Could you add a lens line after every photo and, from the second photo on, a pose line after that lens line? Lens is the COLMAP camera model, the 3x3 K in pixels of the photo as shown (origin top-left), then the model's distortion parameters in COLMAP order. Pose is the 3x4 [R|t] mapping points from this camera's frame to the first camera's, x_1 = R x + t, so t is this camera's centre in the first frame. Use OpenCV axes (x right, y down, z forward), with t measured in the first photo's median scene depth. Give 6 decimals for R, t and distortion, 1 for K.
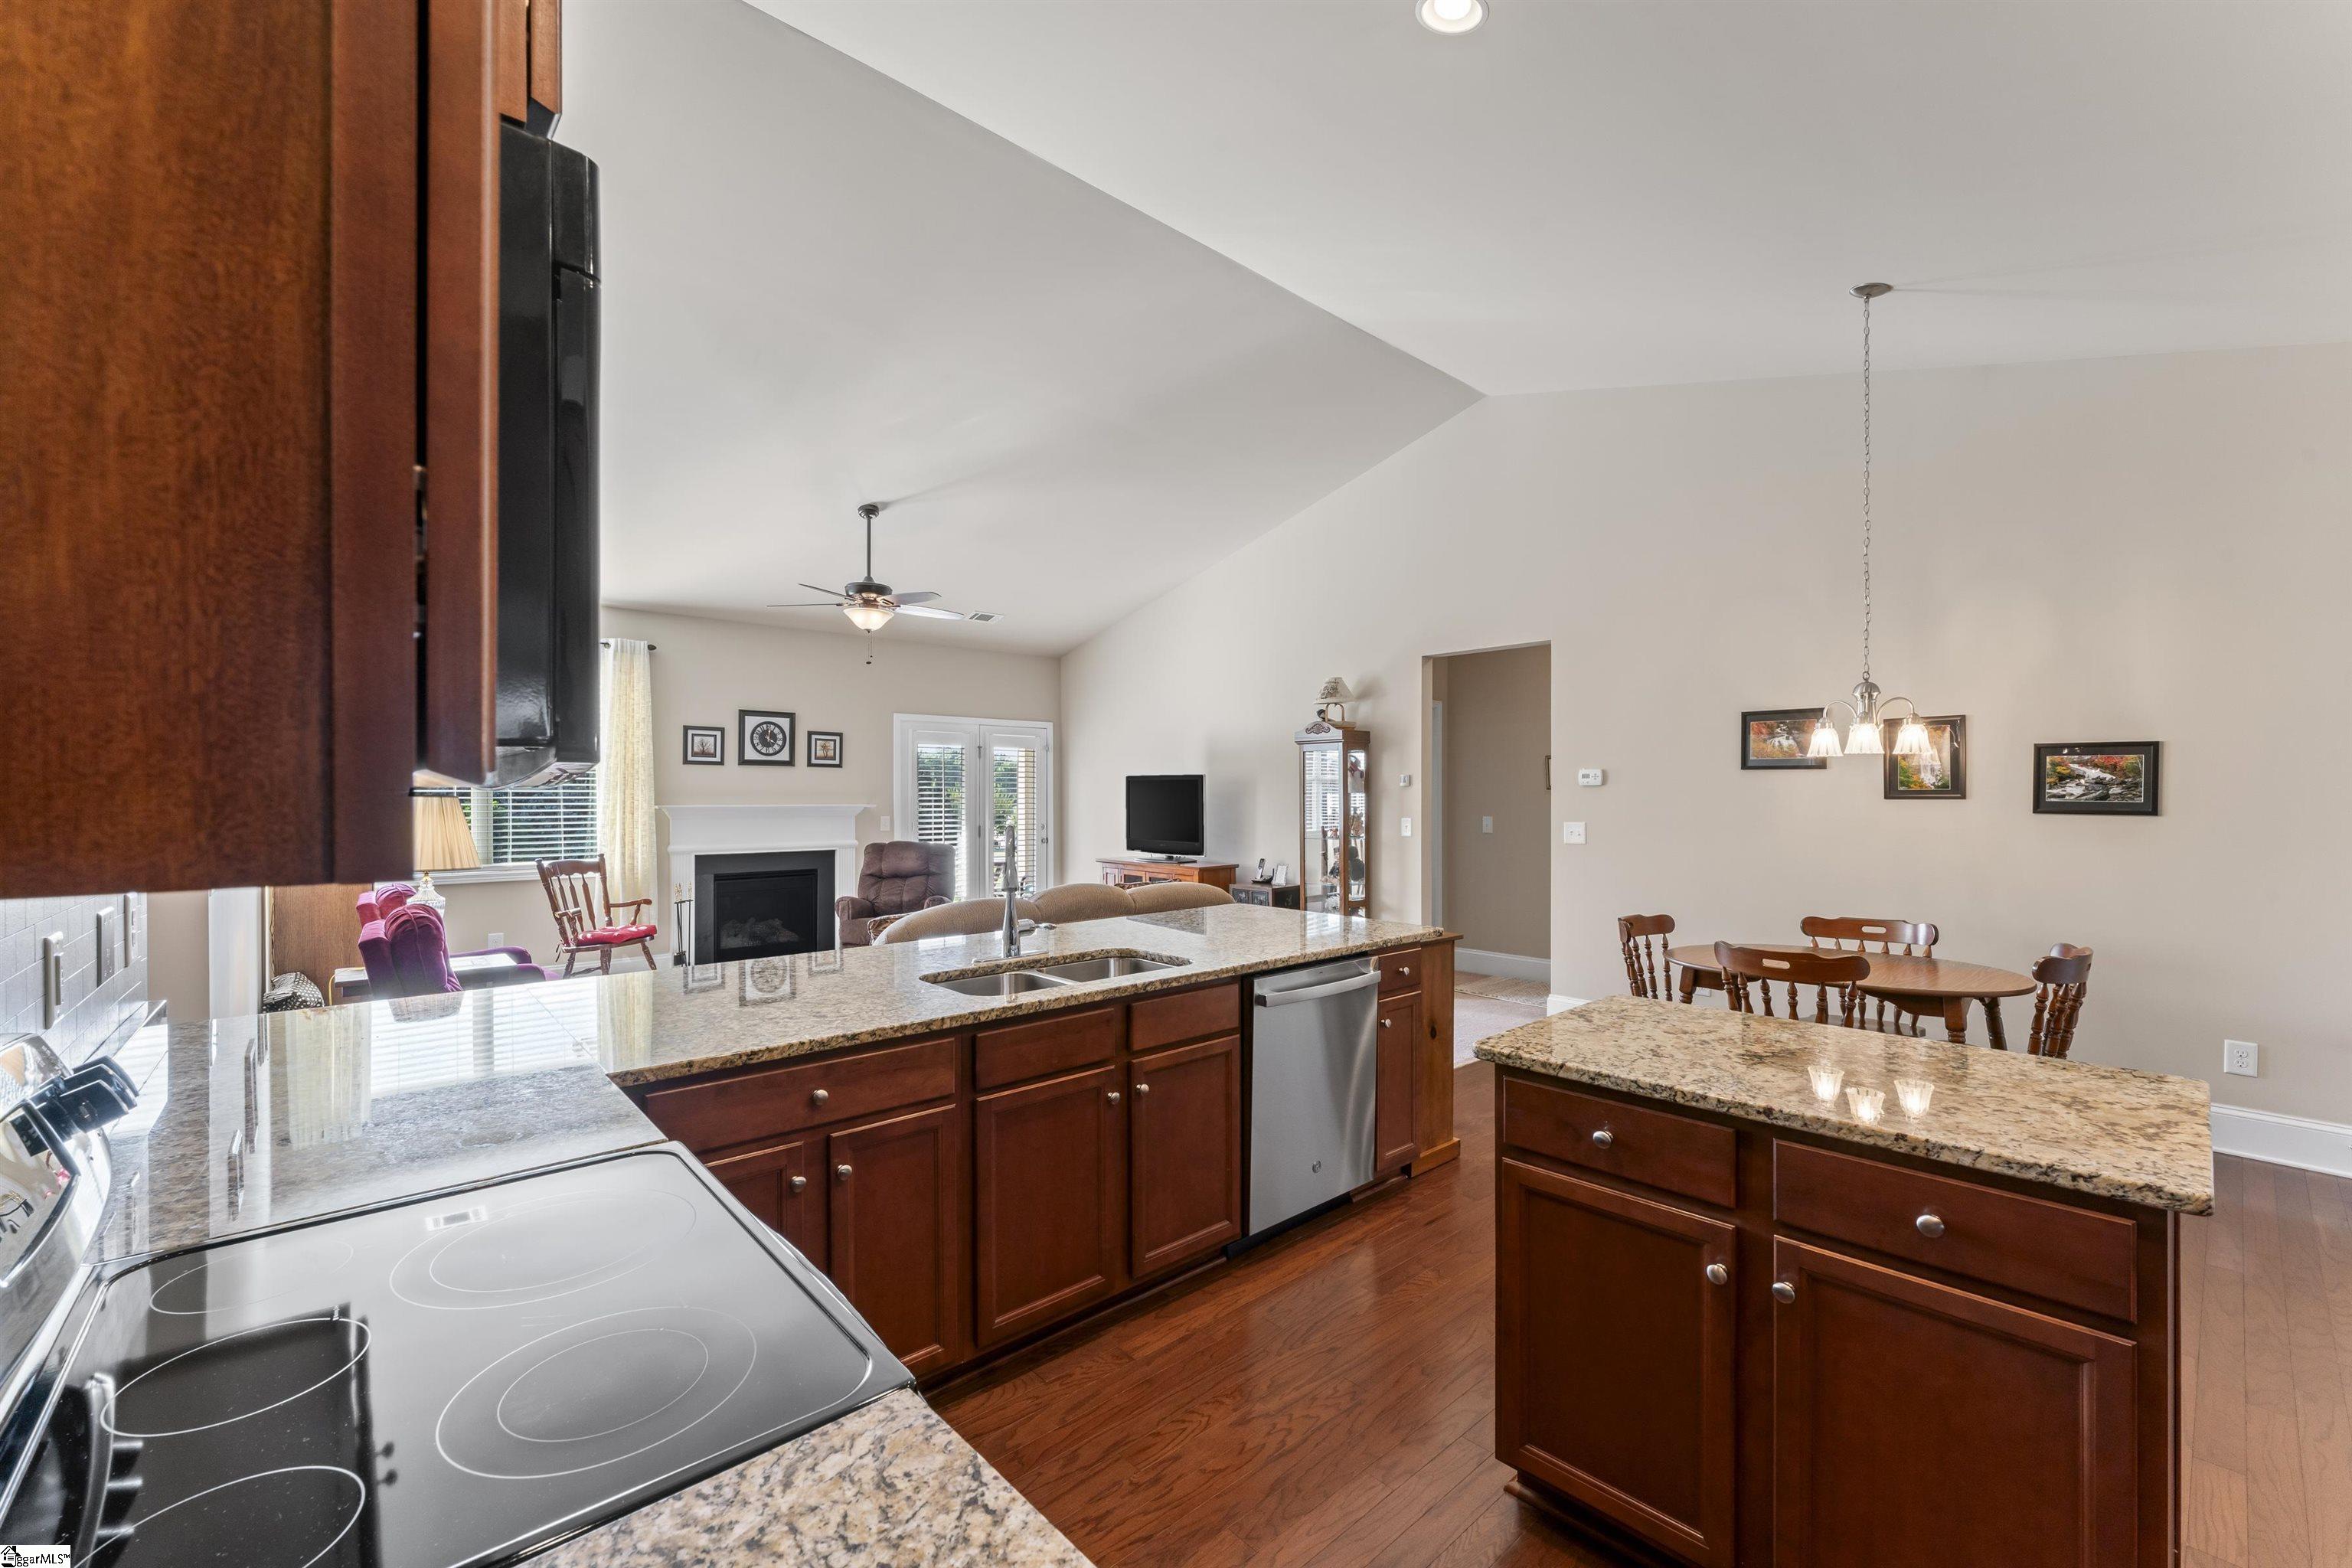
lens RADIAL K [[946.4, 0, 1174.3], [0, 946.4, 791.1], [0, 0, 1]] dist [0.000801, 0.000245]
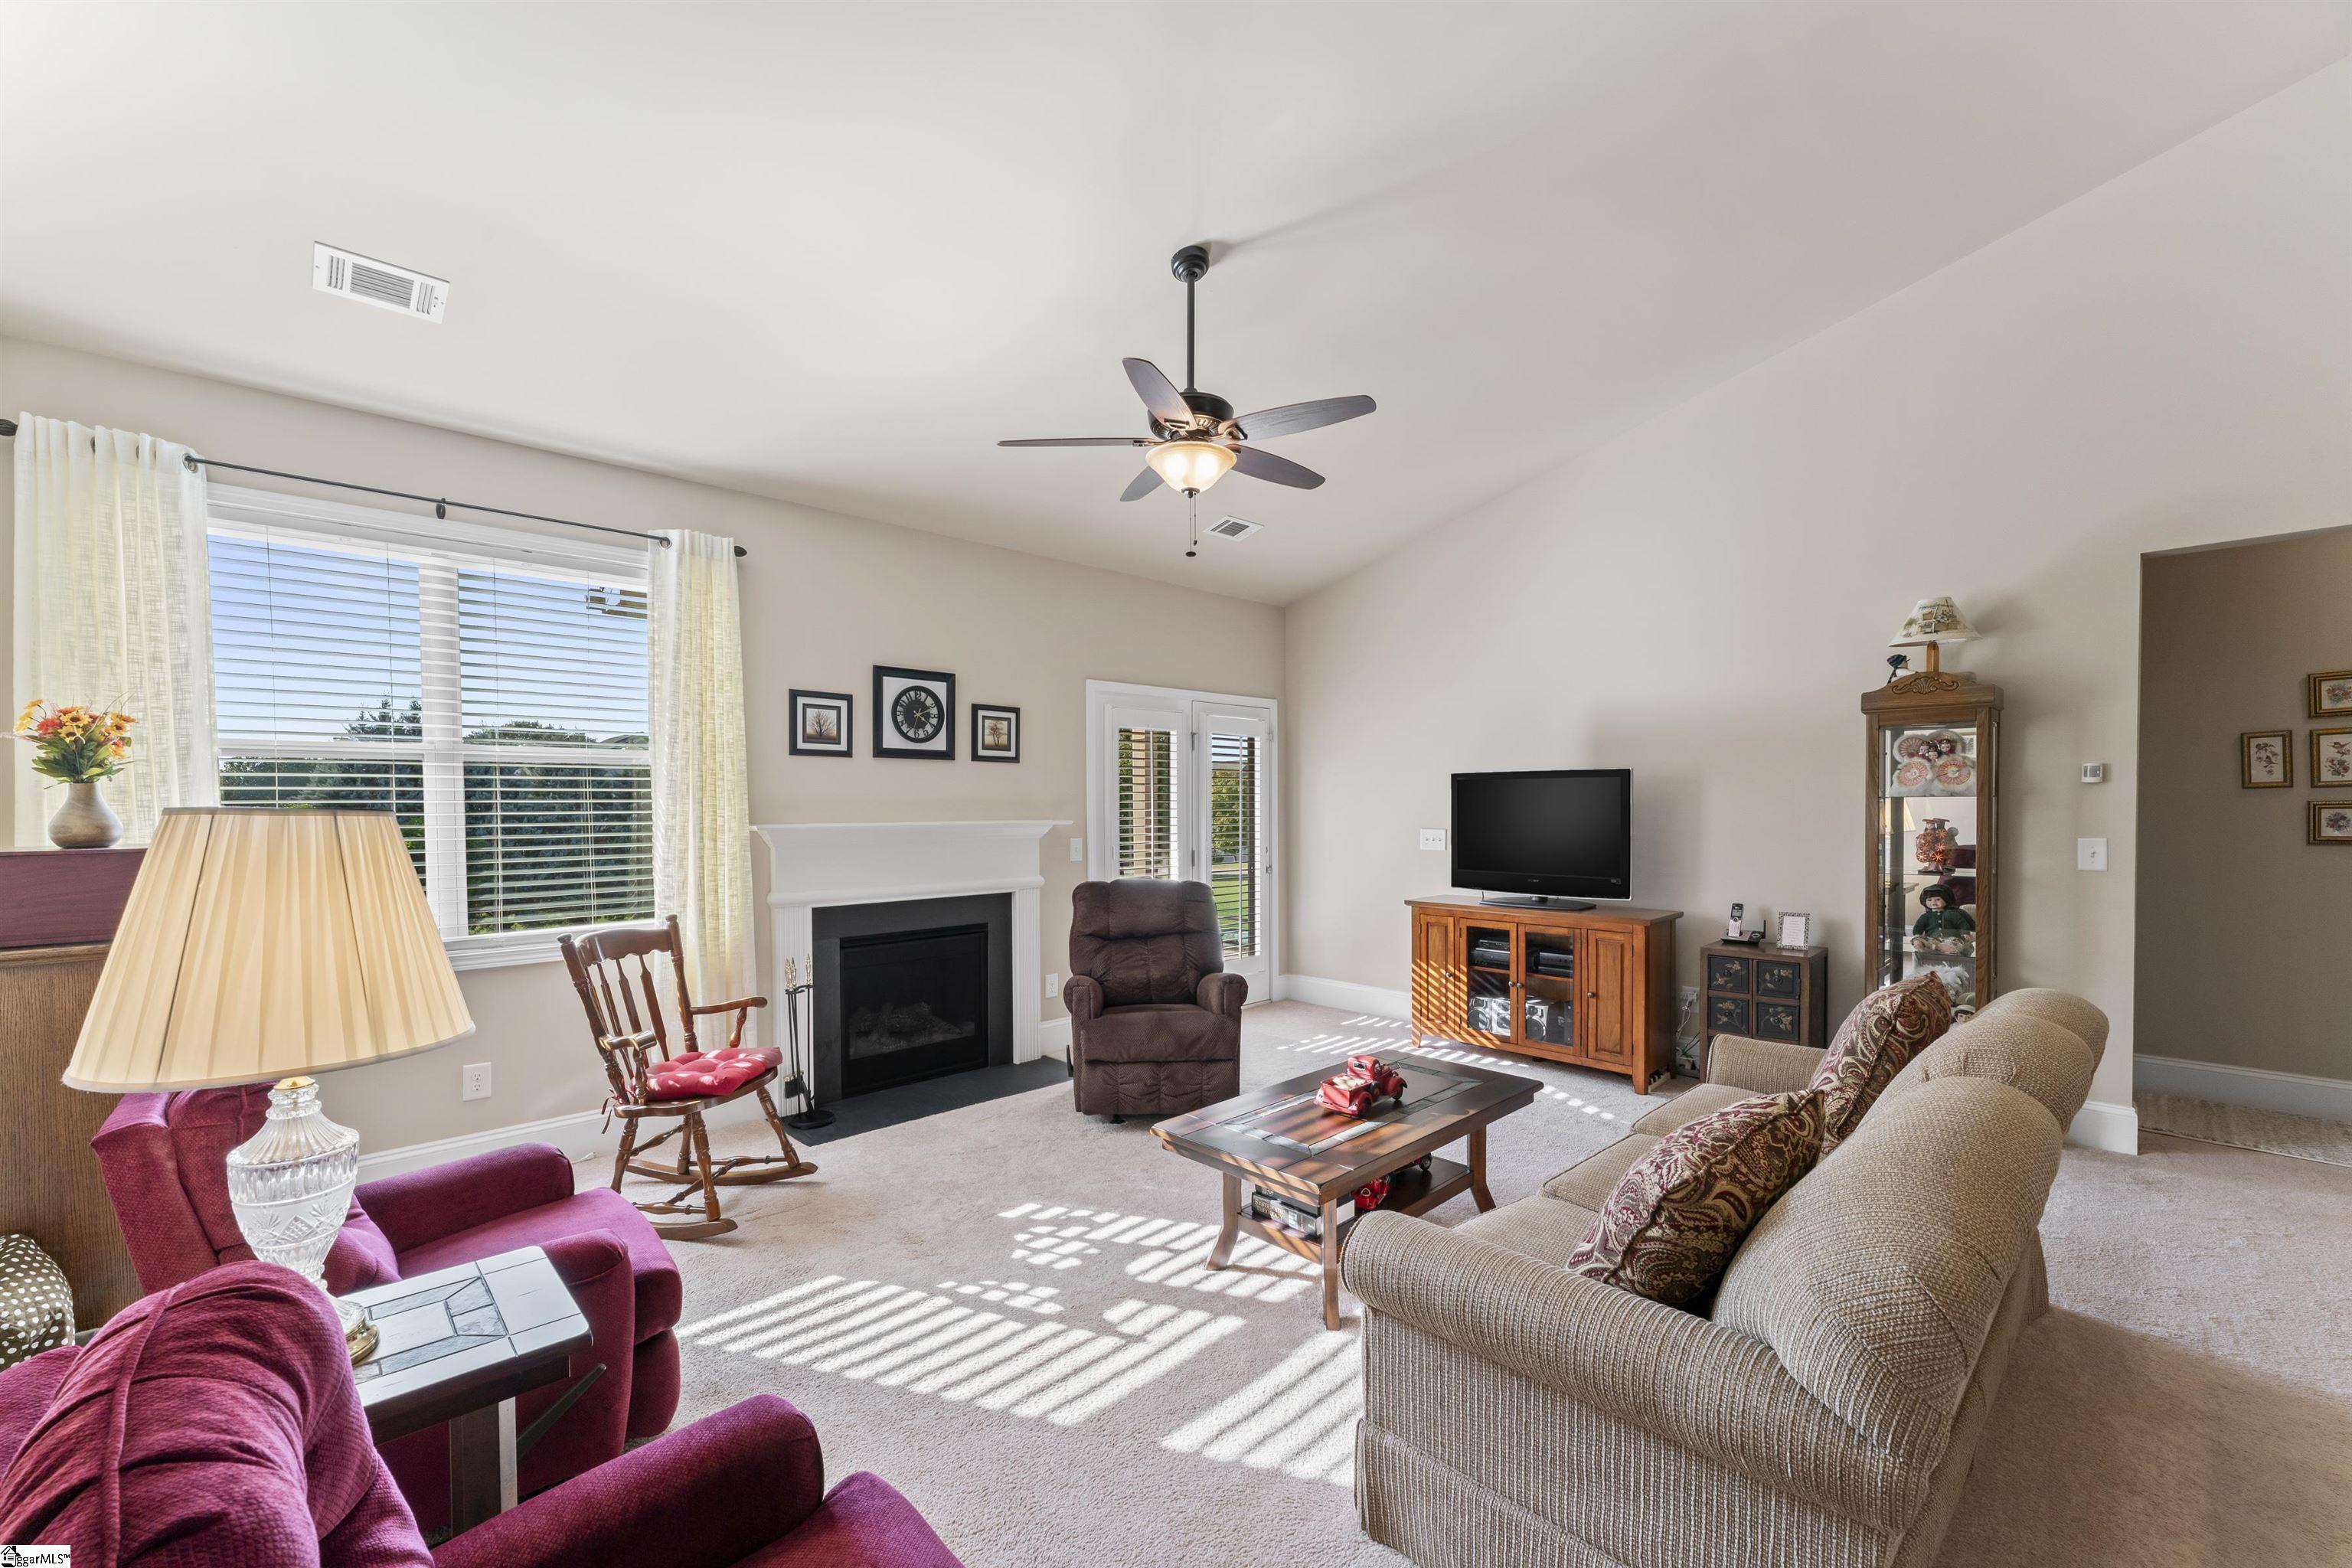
lens RADIAL K [[949.2, 0, 1171.9], [0, 949.2, 816.8], [0, 0, 1]] dist [-0.000397, 0.000114]
pose [[0.999469, -0.007031, 0.031828, -0.299249], [0.006553, 0.999864, 0.015117, 0.002879], [-0.031930, -0.014900, 0.999379, 0.398979]]
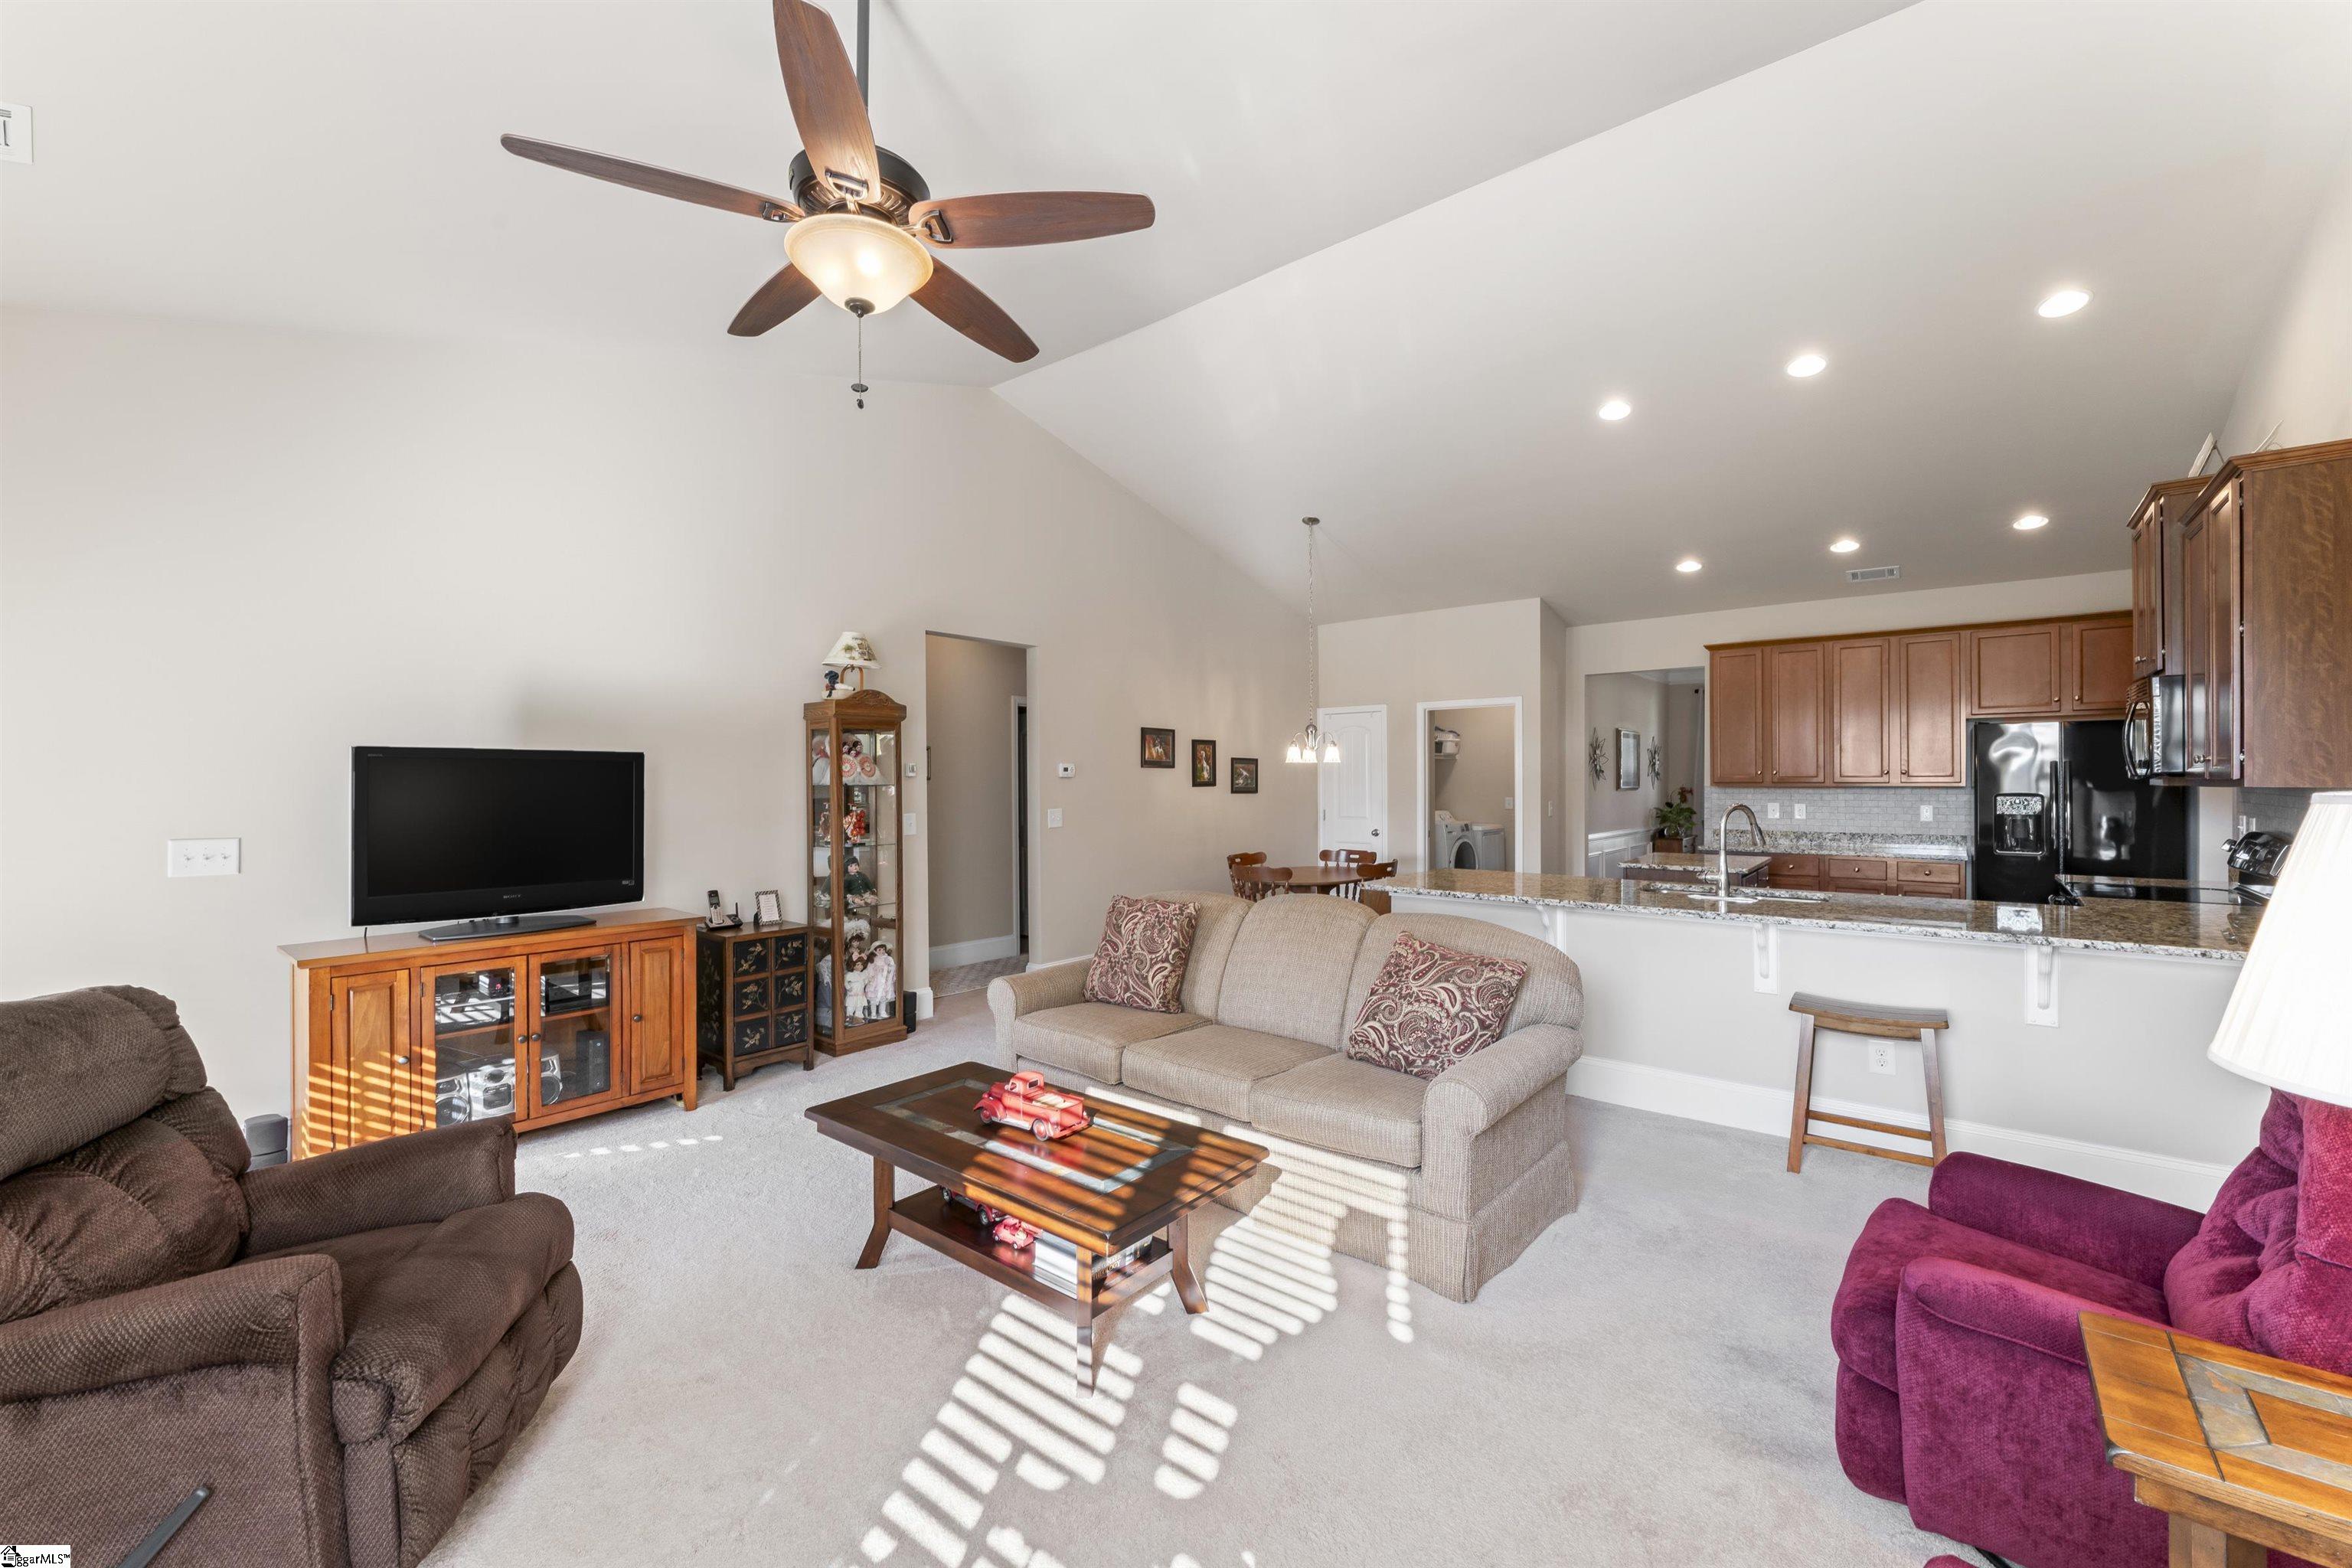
lens RADIAL K [[934.2, 0, 1164.8], [0, 934.2, 773.0], [0, 0, 1]] dist [-0.000773, -0.000138]
pose [[-0.158382, 0.011762, 0.987308, -0.570814], [0.002348, 0.999931, -0.011536, 0.001482], [-0.987375, 0.000491, -0.158399, 0.814136]]
